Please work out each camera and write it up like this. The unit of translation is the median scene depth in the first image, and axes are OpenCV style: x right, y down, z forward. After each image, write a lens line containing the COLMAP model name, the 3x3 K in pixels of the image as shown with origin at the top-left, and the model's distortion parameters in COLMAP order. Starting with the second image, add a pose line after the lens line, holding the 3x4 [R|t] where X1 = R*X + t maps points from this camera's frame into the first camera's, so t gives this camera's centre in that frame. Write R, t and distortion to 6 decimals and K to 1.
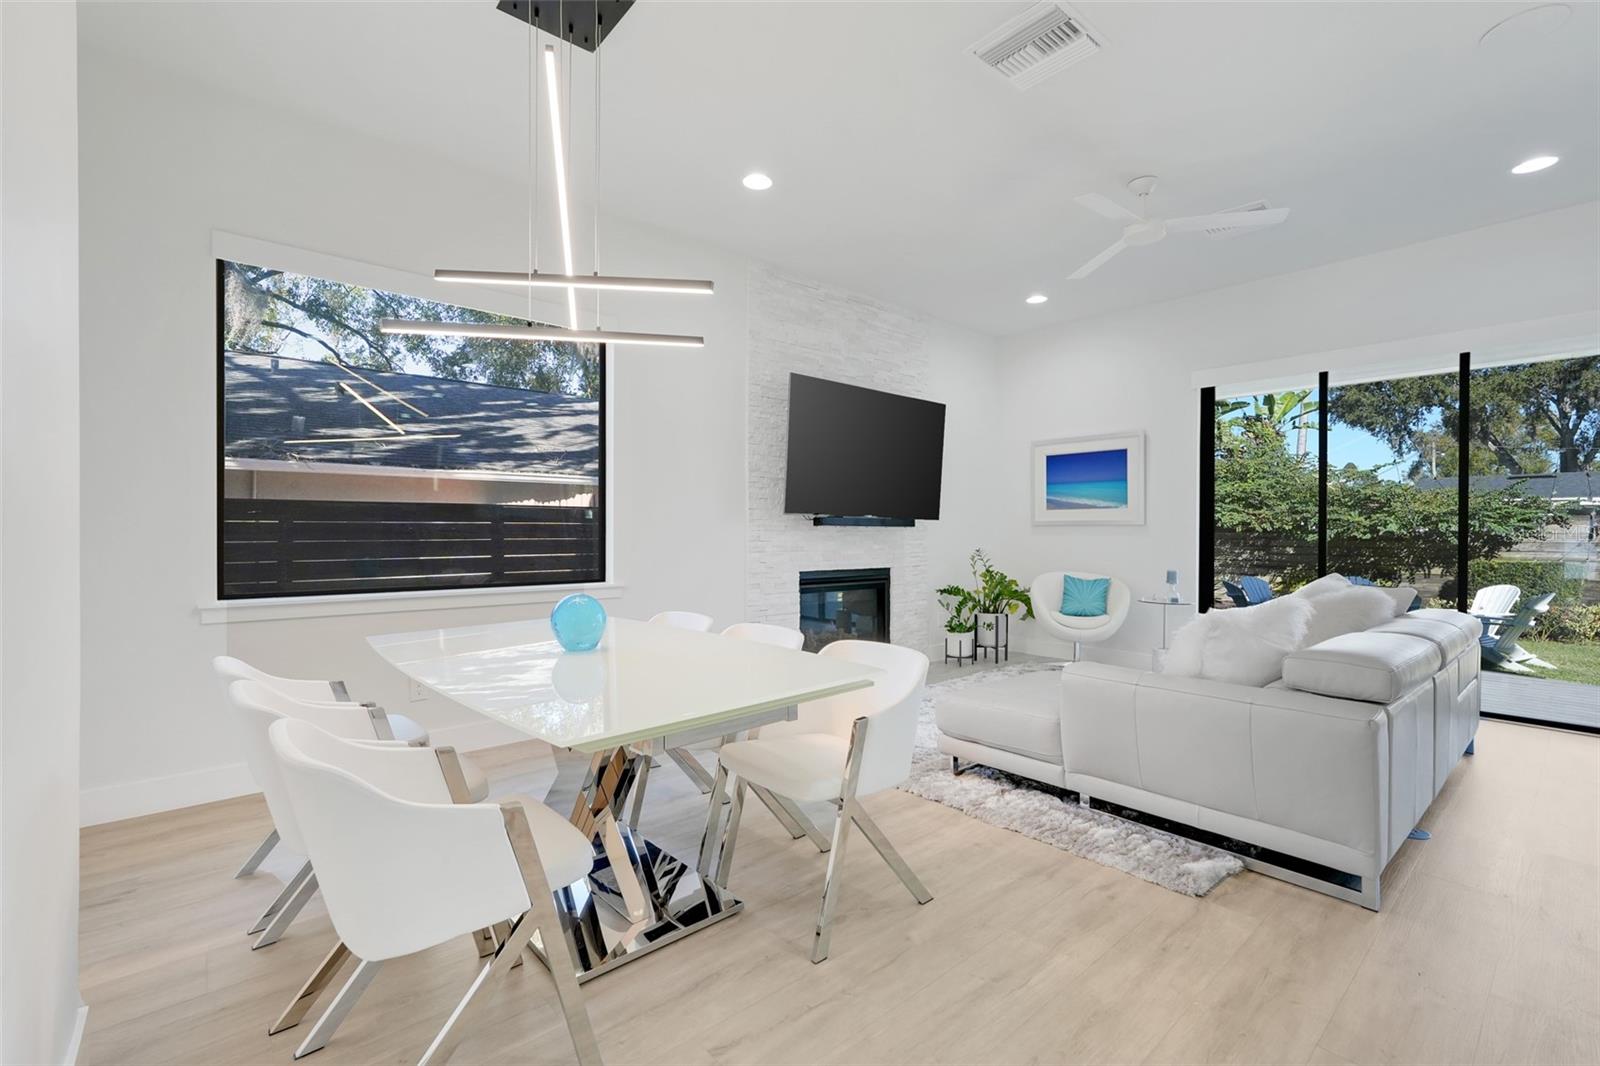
lens RADIAL K [[704.1, 0, 800.0], [0, 704.1, 533.0], [0, 0, 1]] dist [-0.014678, 0.007712]
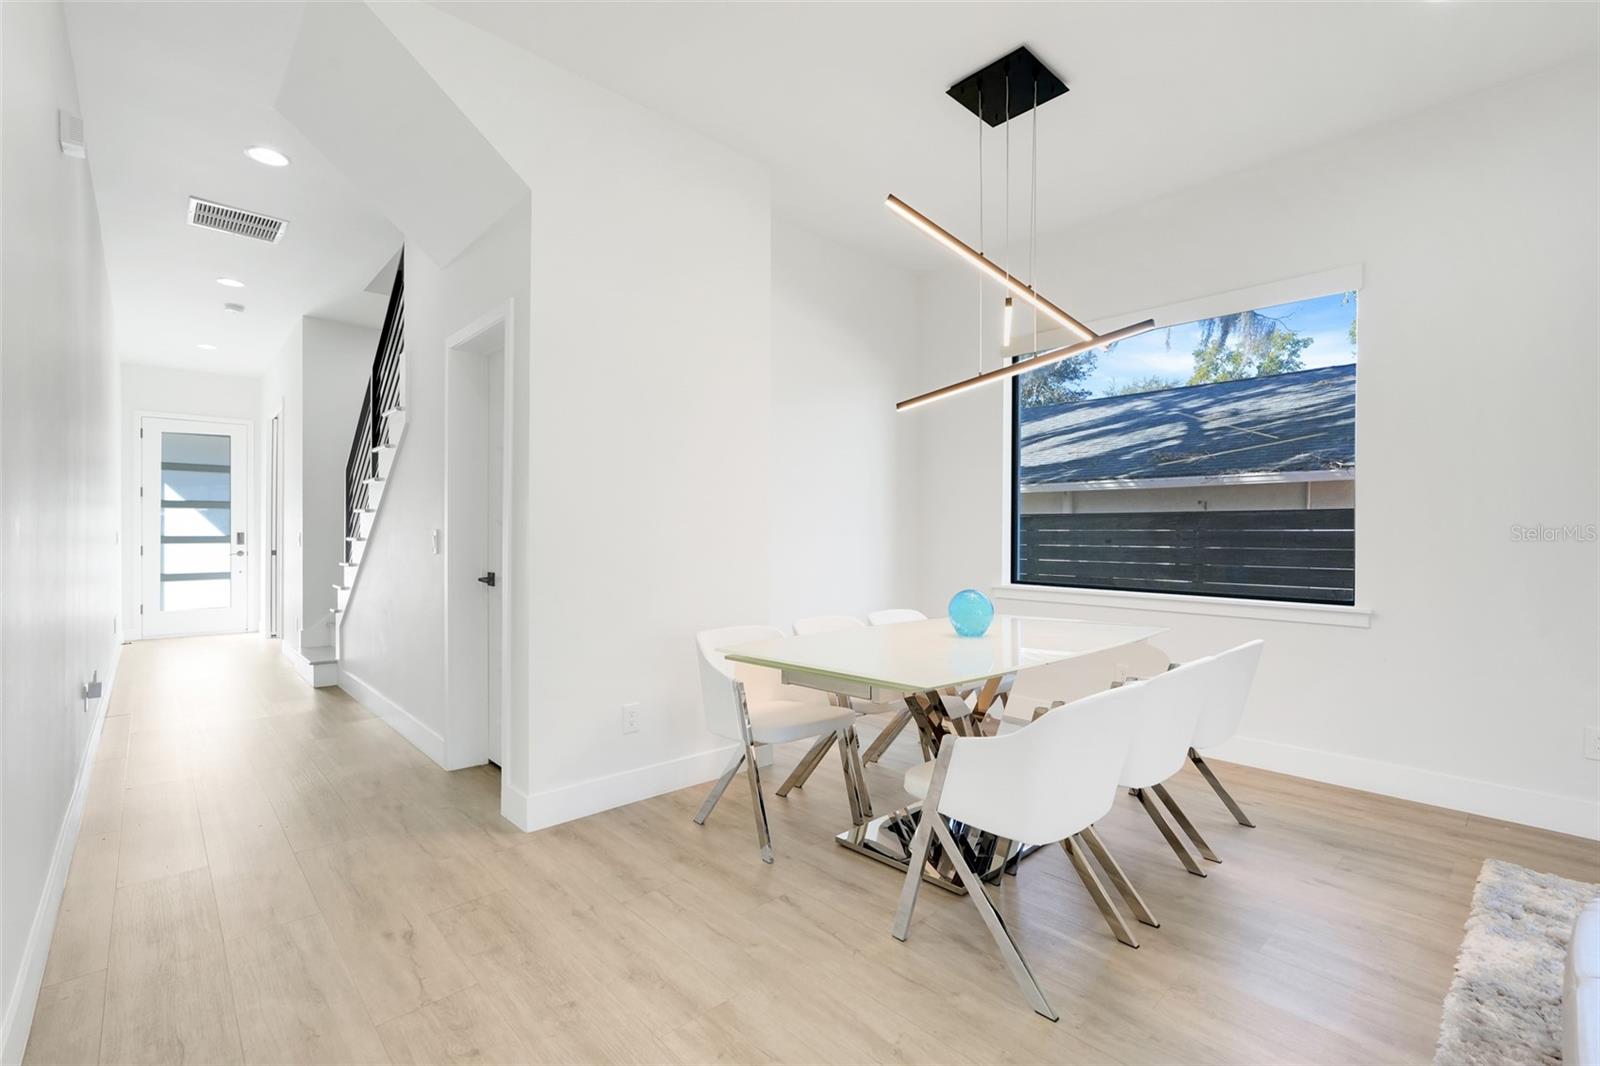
lens RADIAL K [[704.1, 0, 800.0], [0, 704.1, 533.0], [0, 0, 1]] dist [-0.014678, 0.007712]
pose [[0.039801, 0.000395, -0.999208, 0.331057], [-0.012065, 0.999927, -0.000085, -0.002588], [0.999135, 0.012058, 0.039803, 0.241598]]
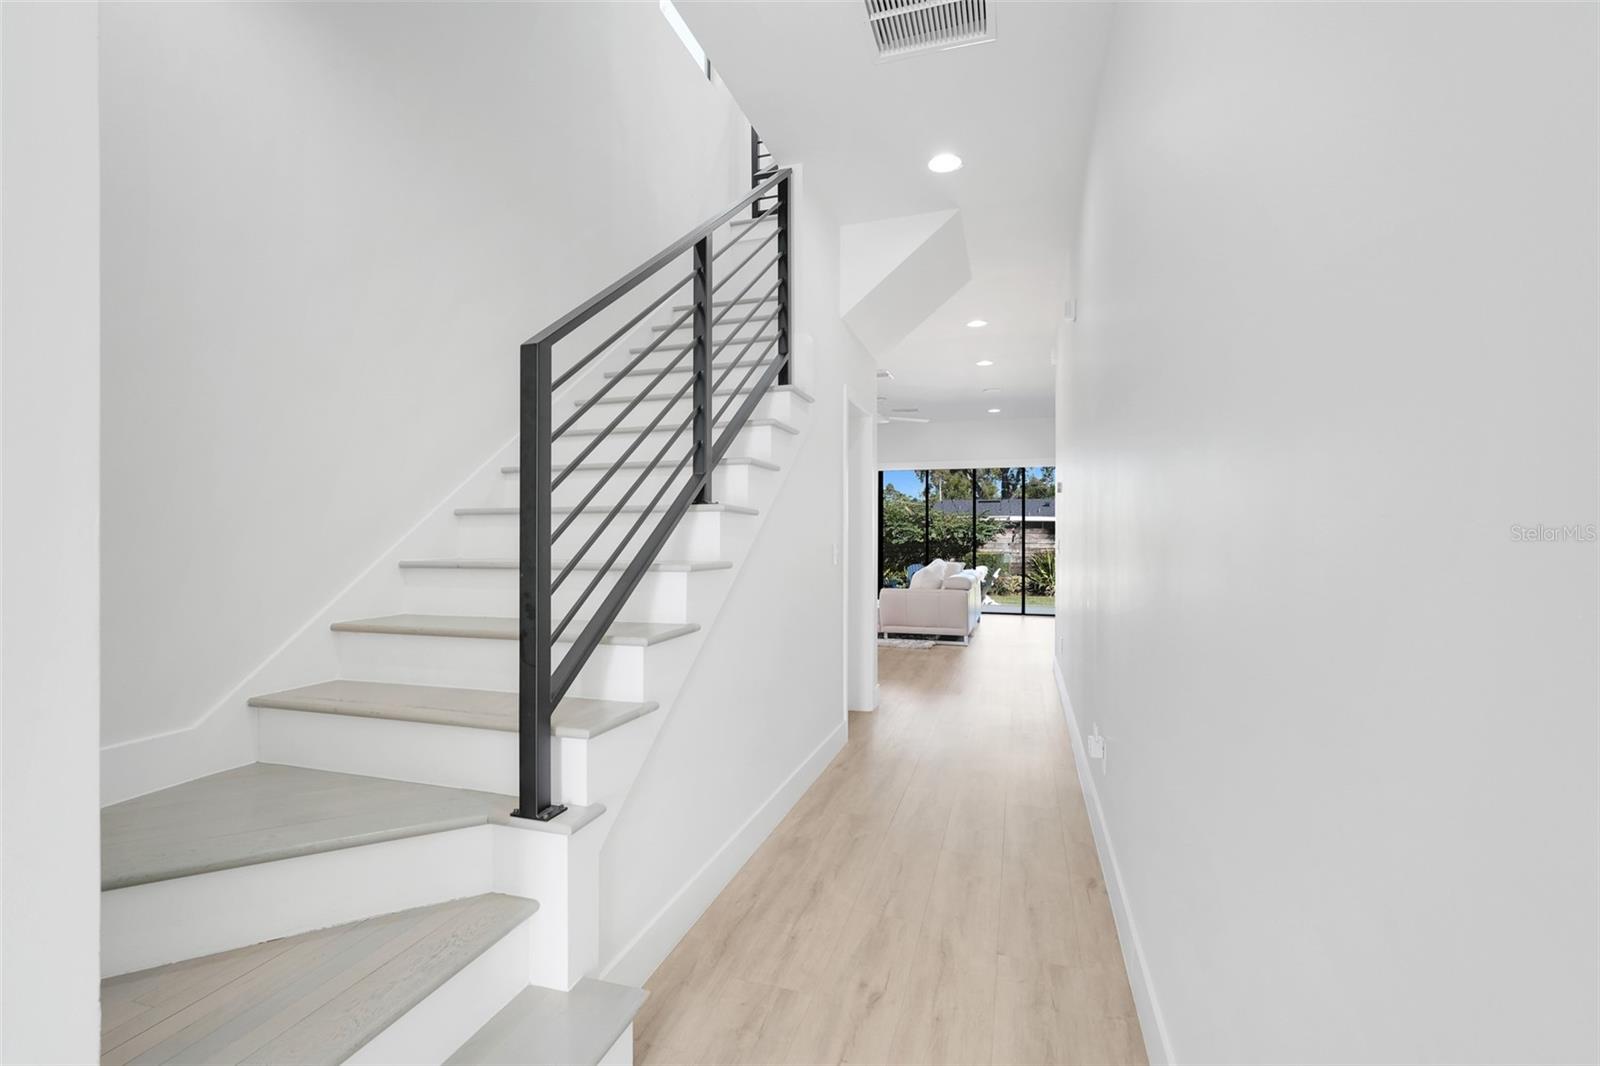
lens RADIAL K [[704.1, 0, 800.0], [0, 704.1, 533.0], [0, 0, 1]] dist [-0.014678, 0.007712]
pose [[0.853970, -0.003041, 0.520314, -0.617546], [0.006785, 0.999963, -0.005291, -0.012226], [-0.520278, 0.008049, 0.853959, -0.569153]]
